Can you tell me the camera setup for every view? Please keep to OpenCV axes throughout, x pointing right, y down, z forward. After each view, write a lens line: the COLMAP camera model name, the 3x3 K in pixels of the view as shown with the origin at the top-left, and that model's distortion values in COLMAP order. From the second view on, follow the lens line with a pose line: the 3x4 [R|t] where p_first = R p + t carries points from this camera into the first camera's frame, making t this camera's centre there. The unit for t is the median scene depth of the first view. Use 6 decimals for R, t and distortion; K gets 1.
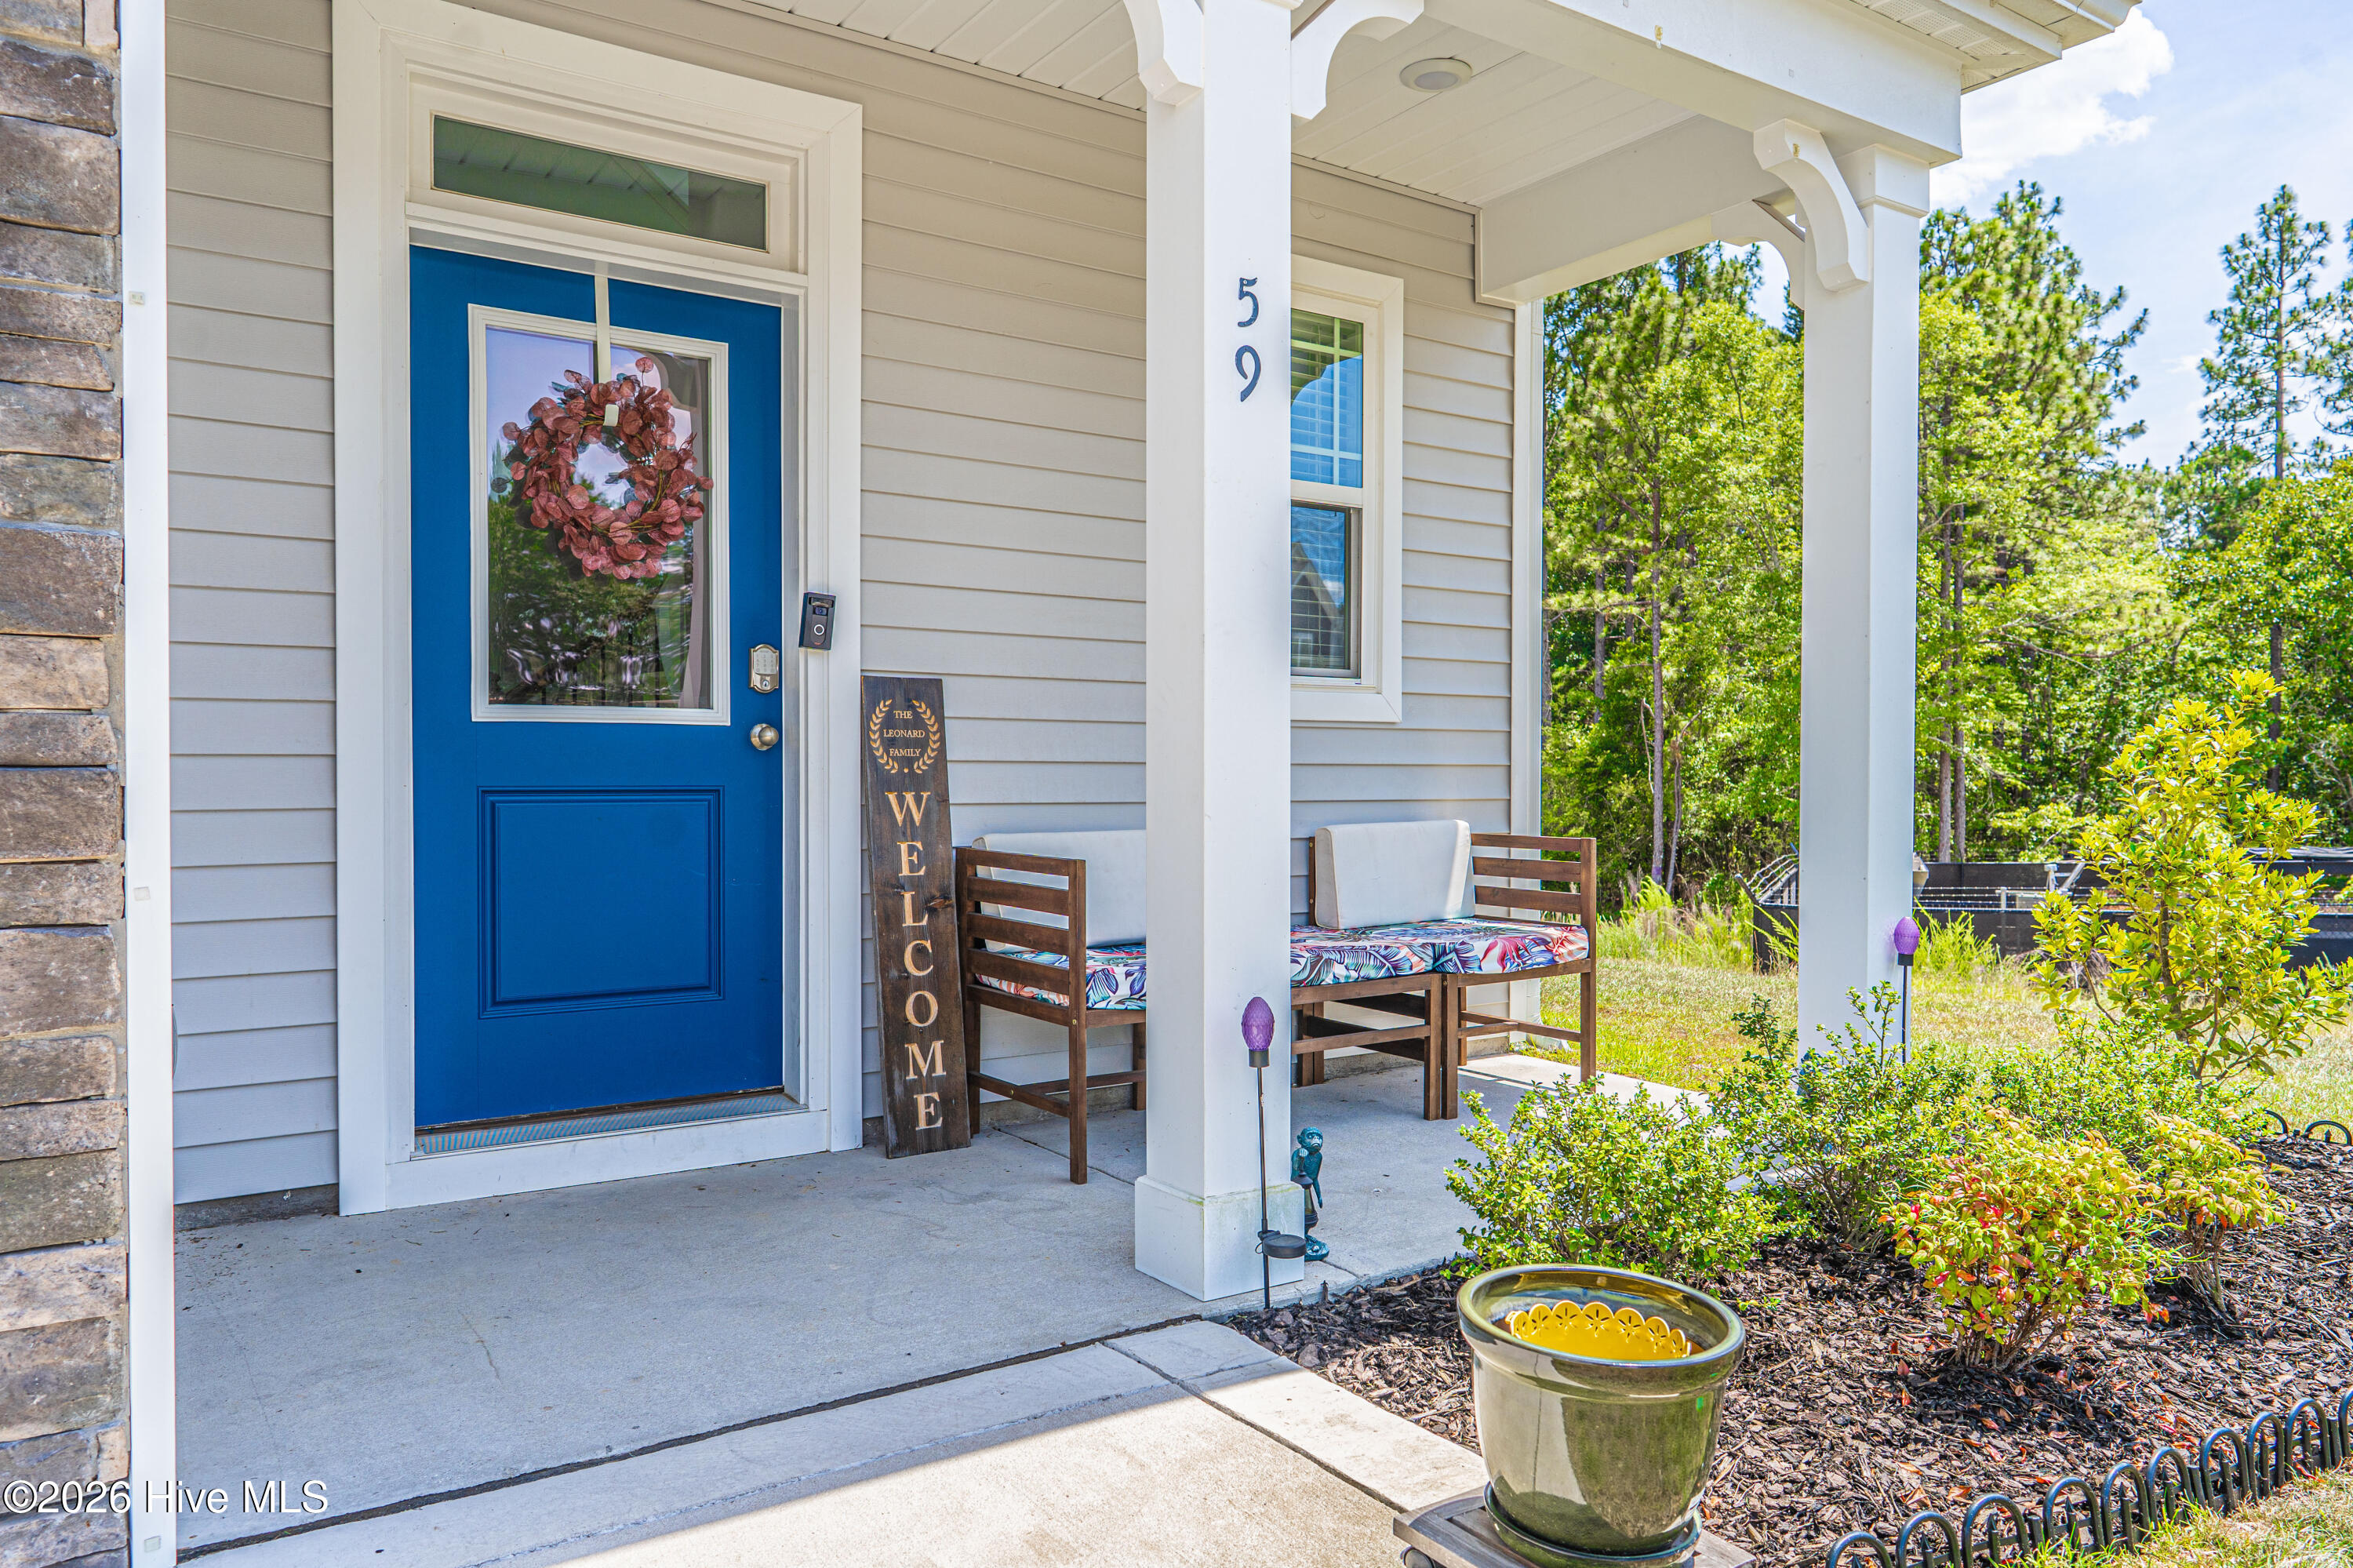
lens RADIAL K [[1616.1, 0, 1176.5], [0, 1616.1, 784.0], [0, 0, 1]] dist [-0.007363, 0.101056]
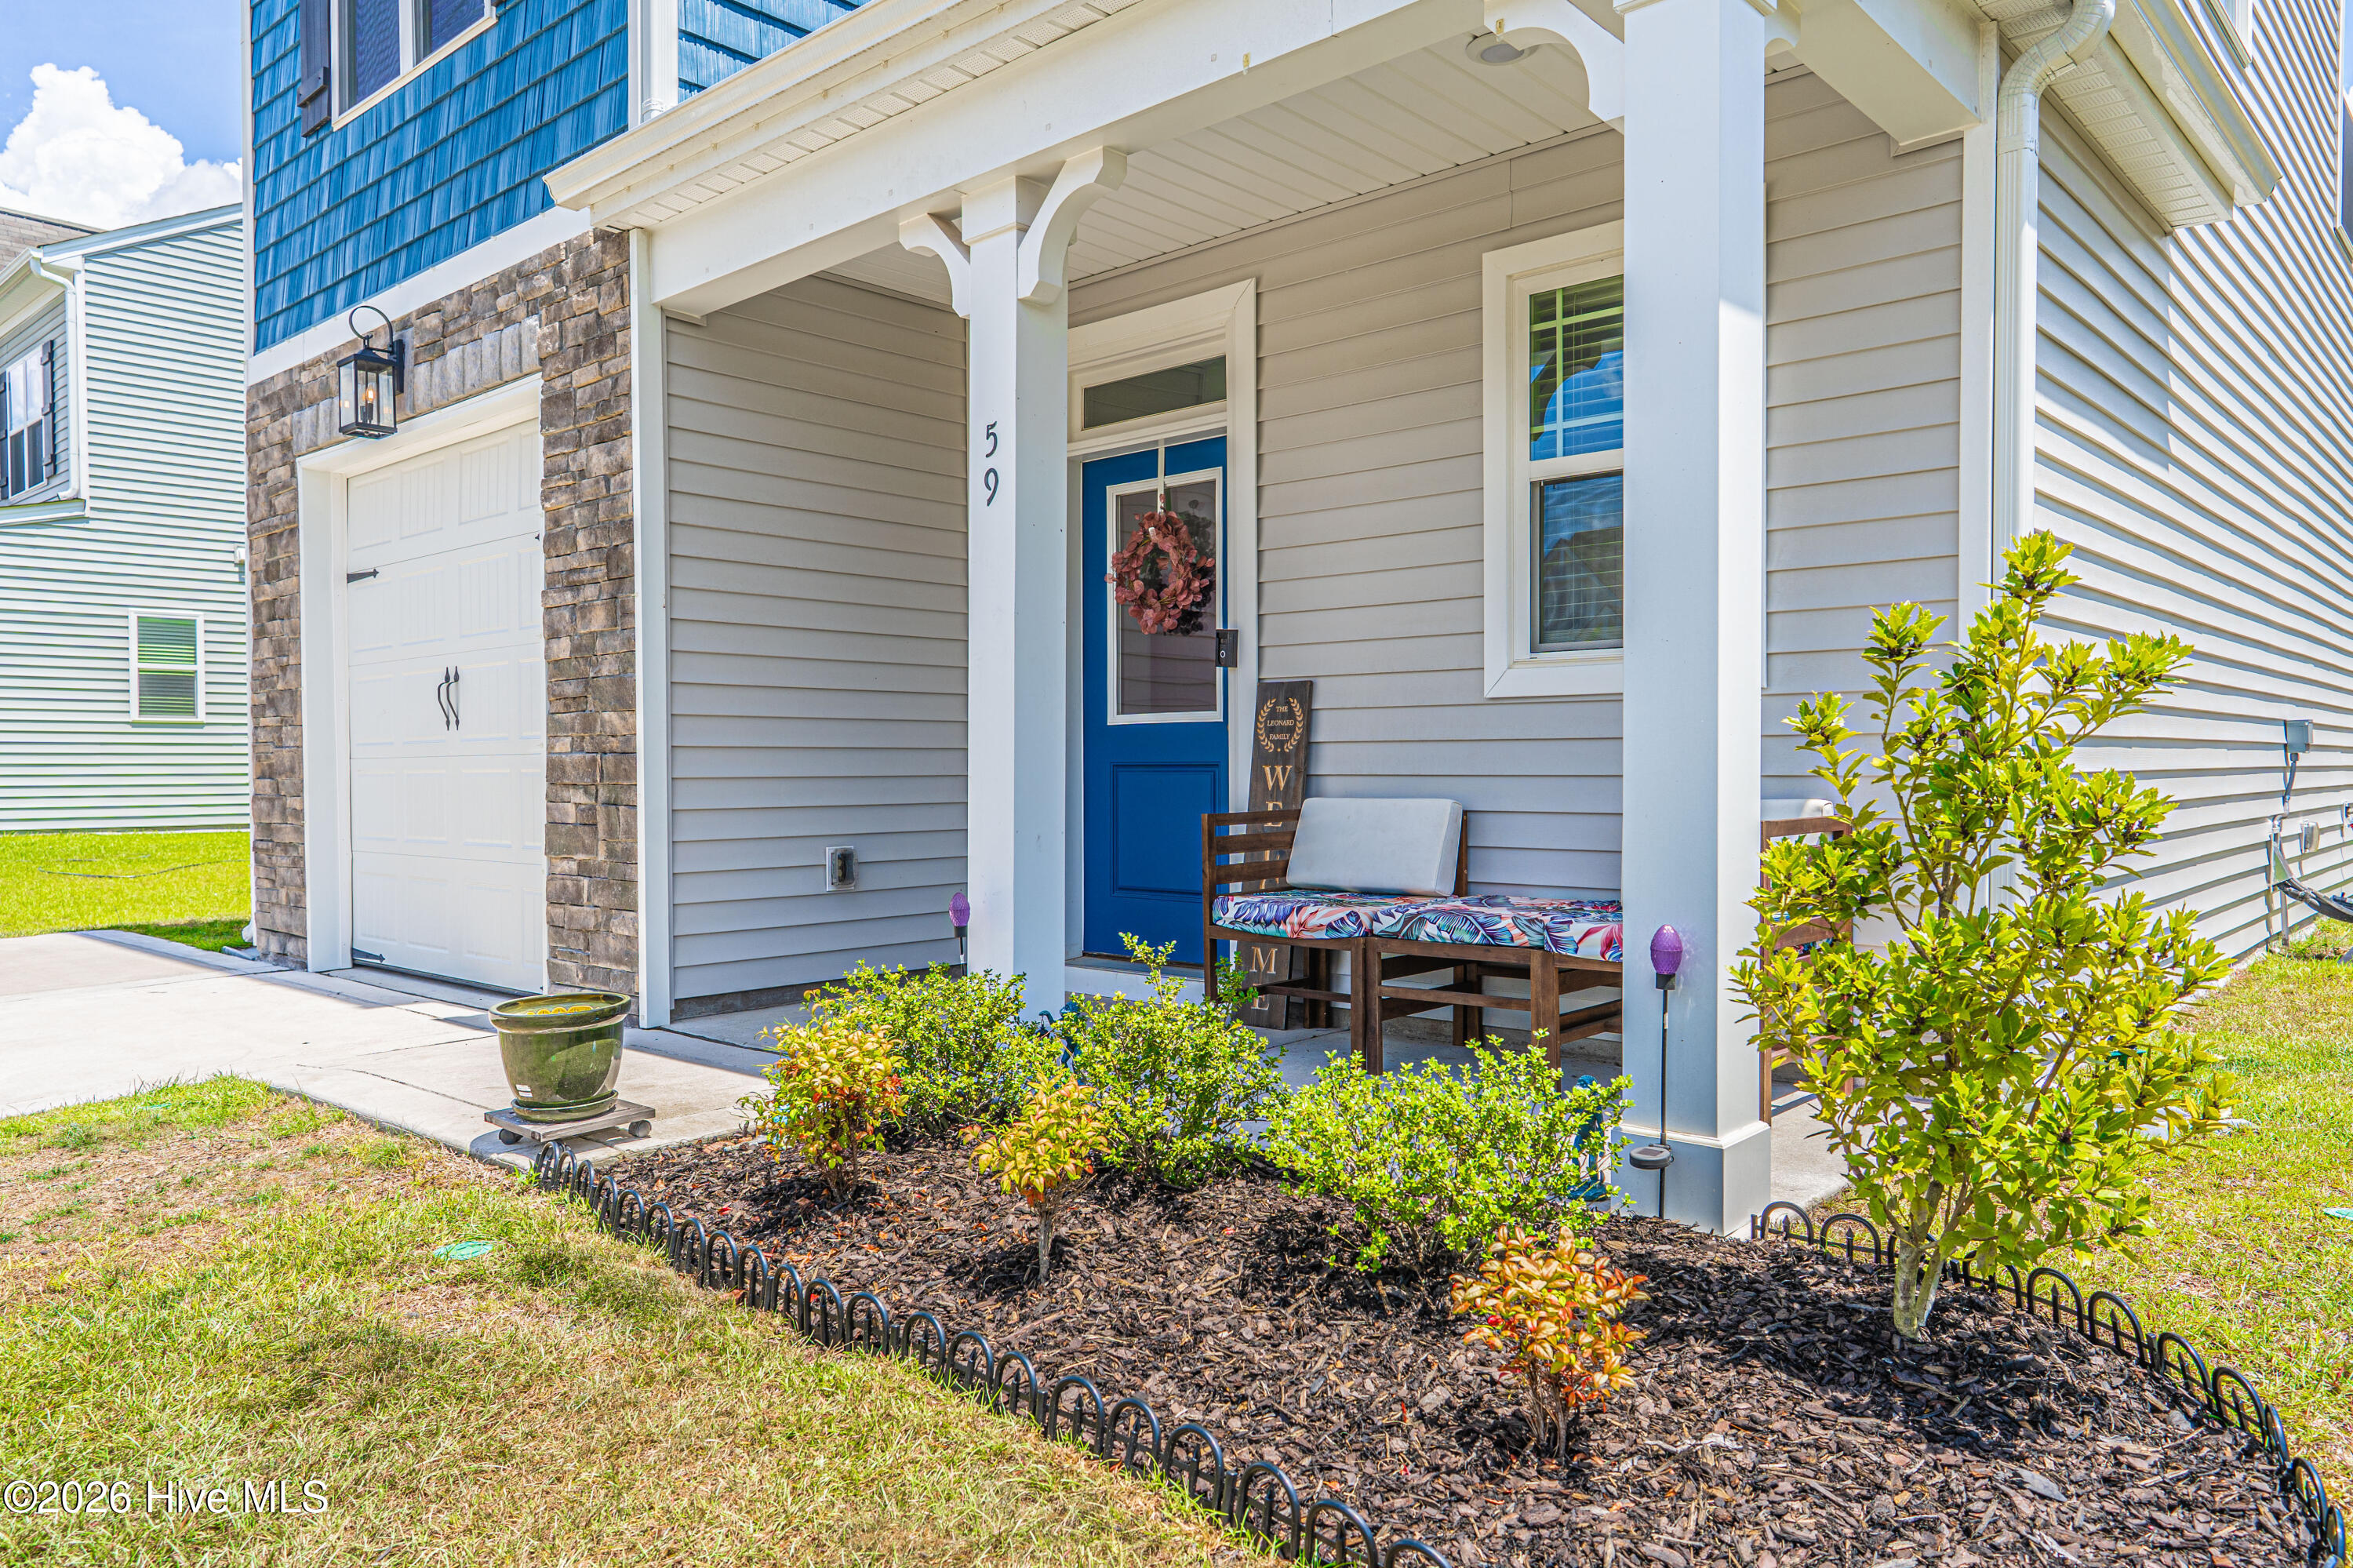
lens RADIAL K [[1586.5, 0, 1176.5], [0, 1586.5, 784.0], [0, 0, 1]] dist [-0.001319, -0.001185]
pose [[0.248838, 0.010308, -0.968490, 1.122206], [0.001573, 0.999938, 0.011046, 0.005592], [0.968544, -0.004272, 0.248807, 0.586741]]
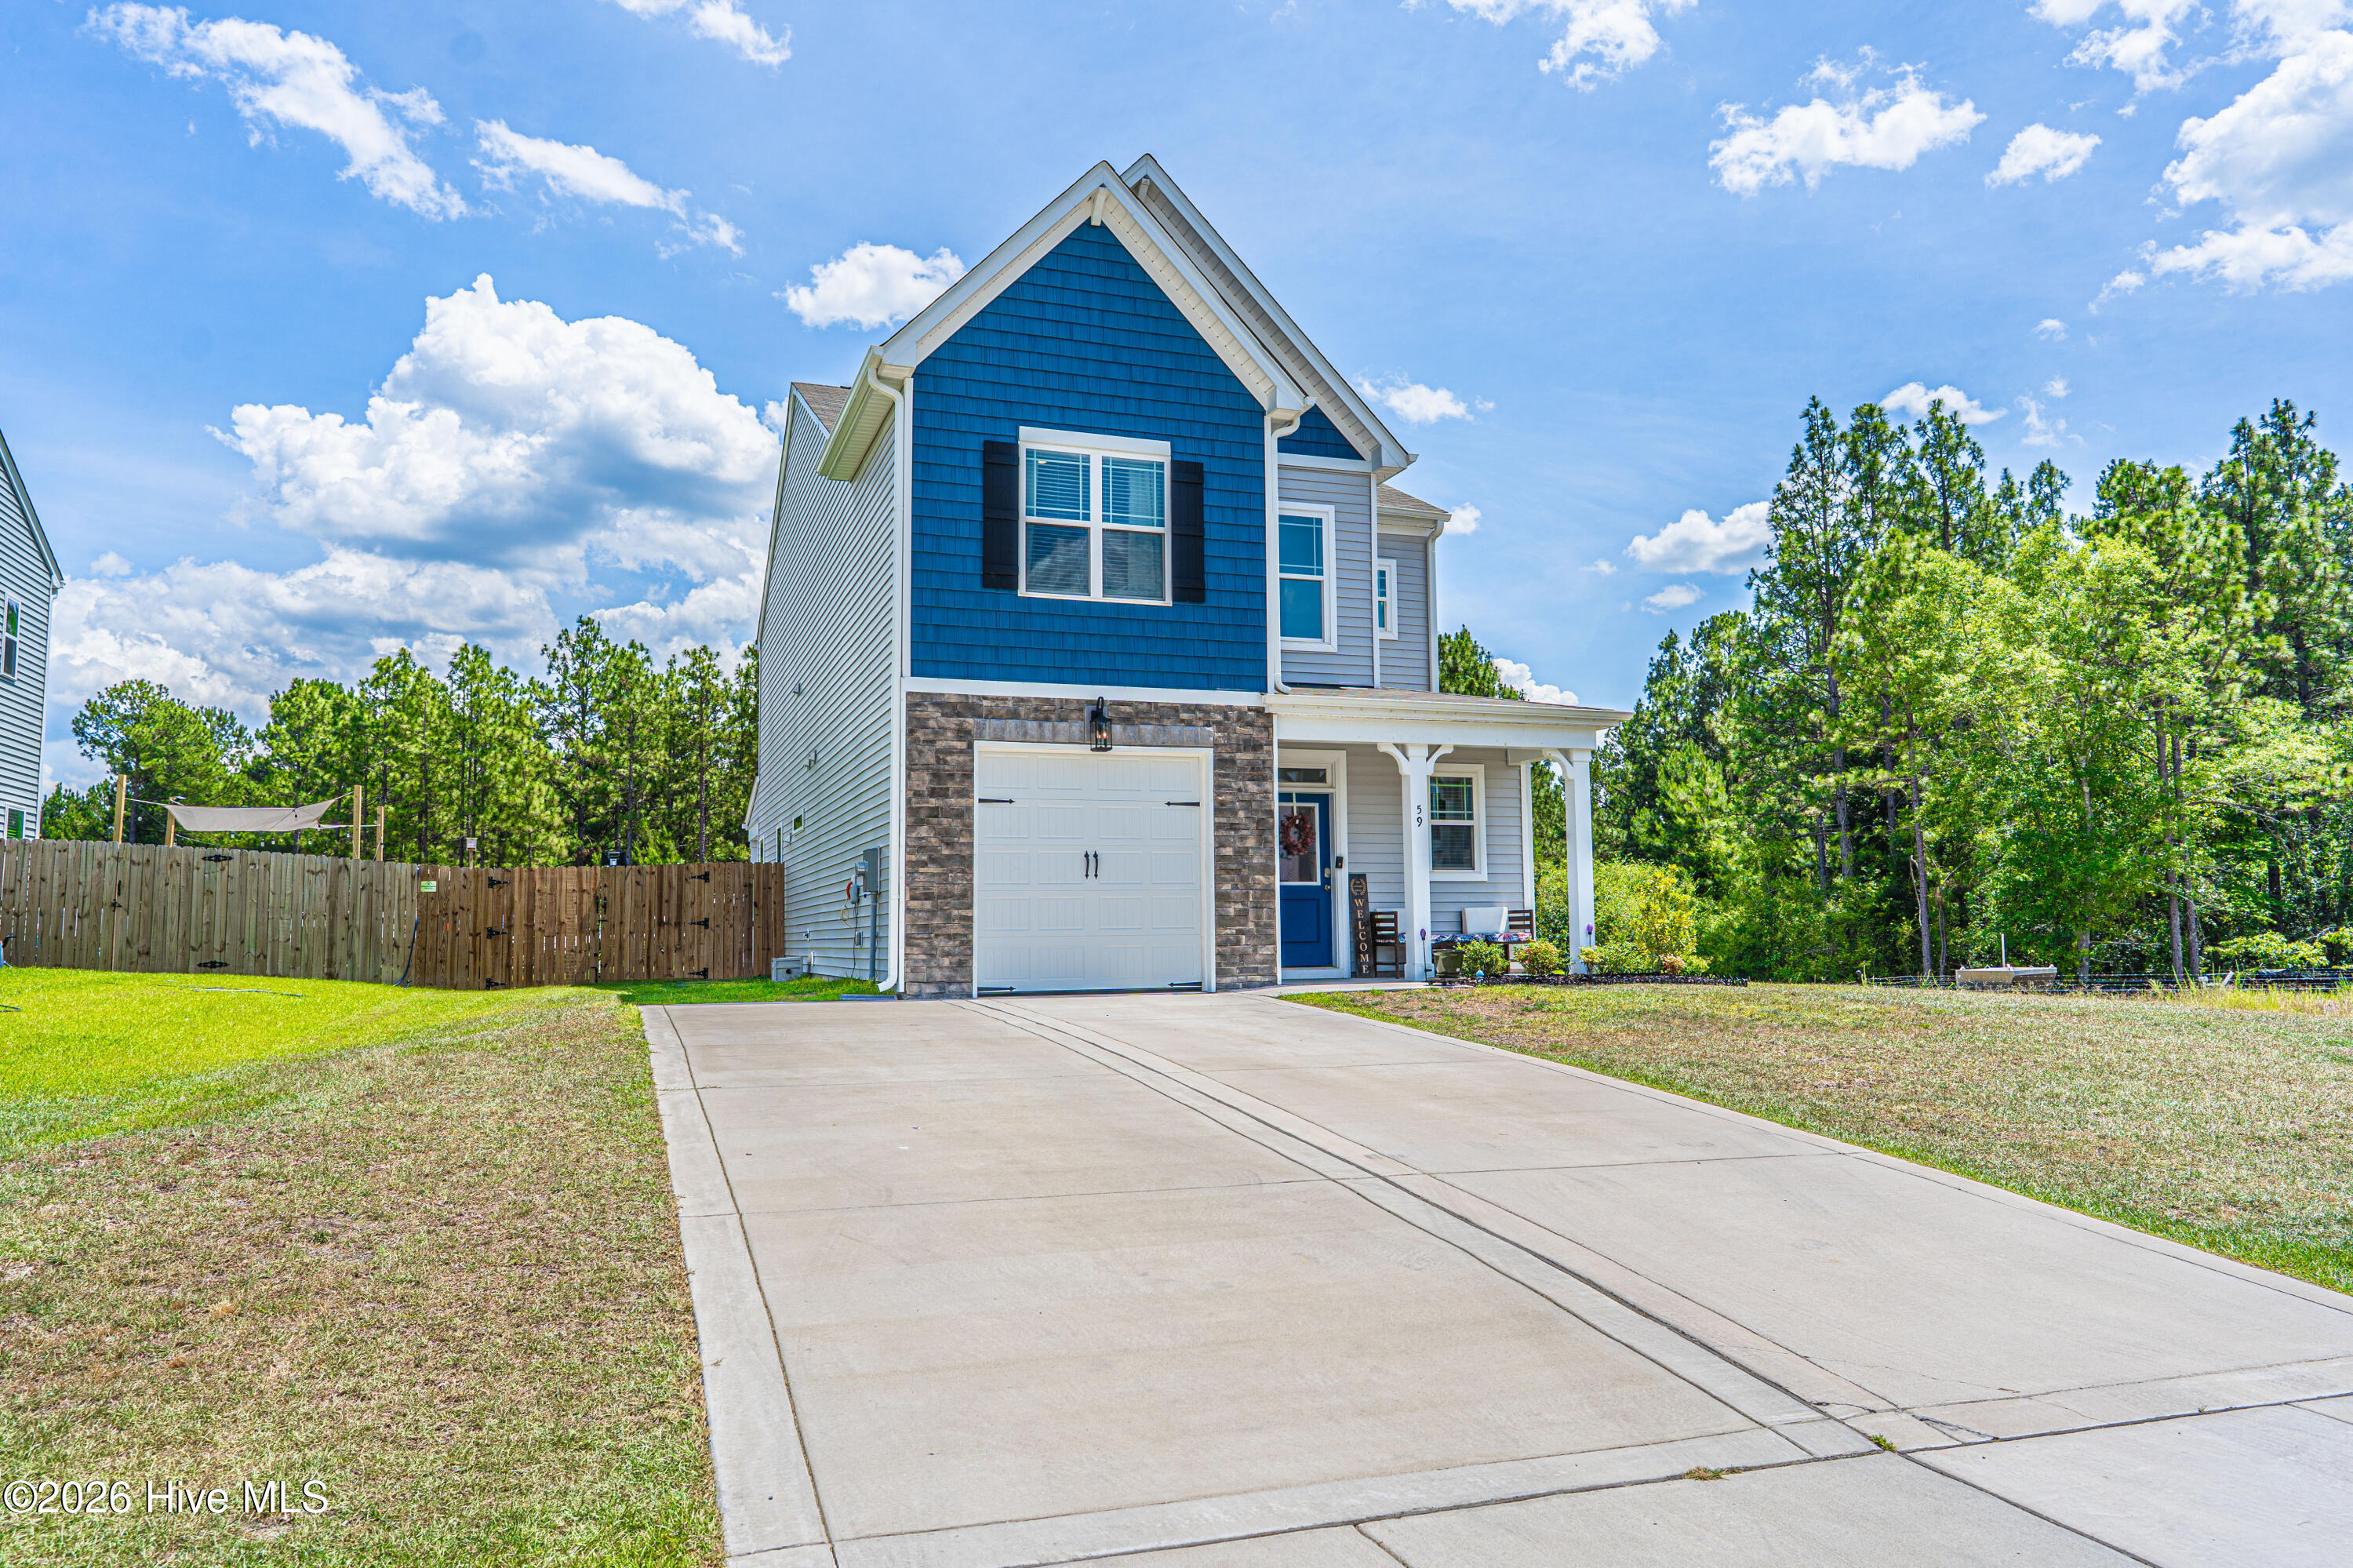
lens RADIAL K [[1616.1, 0, 1176.5], [0, 1616.1, 784.0], [0, 0, 1]] dist [-0.007363, 0.101056]
pose [[0.970132, -0.035565, -0.239956, 0.434895], [0.011194, 0.994704, -0.102171, 0.140210], [0.242319, 0.096433, 0.965392, -3.520876]]
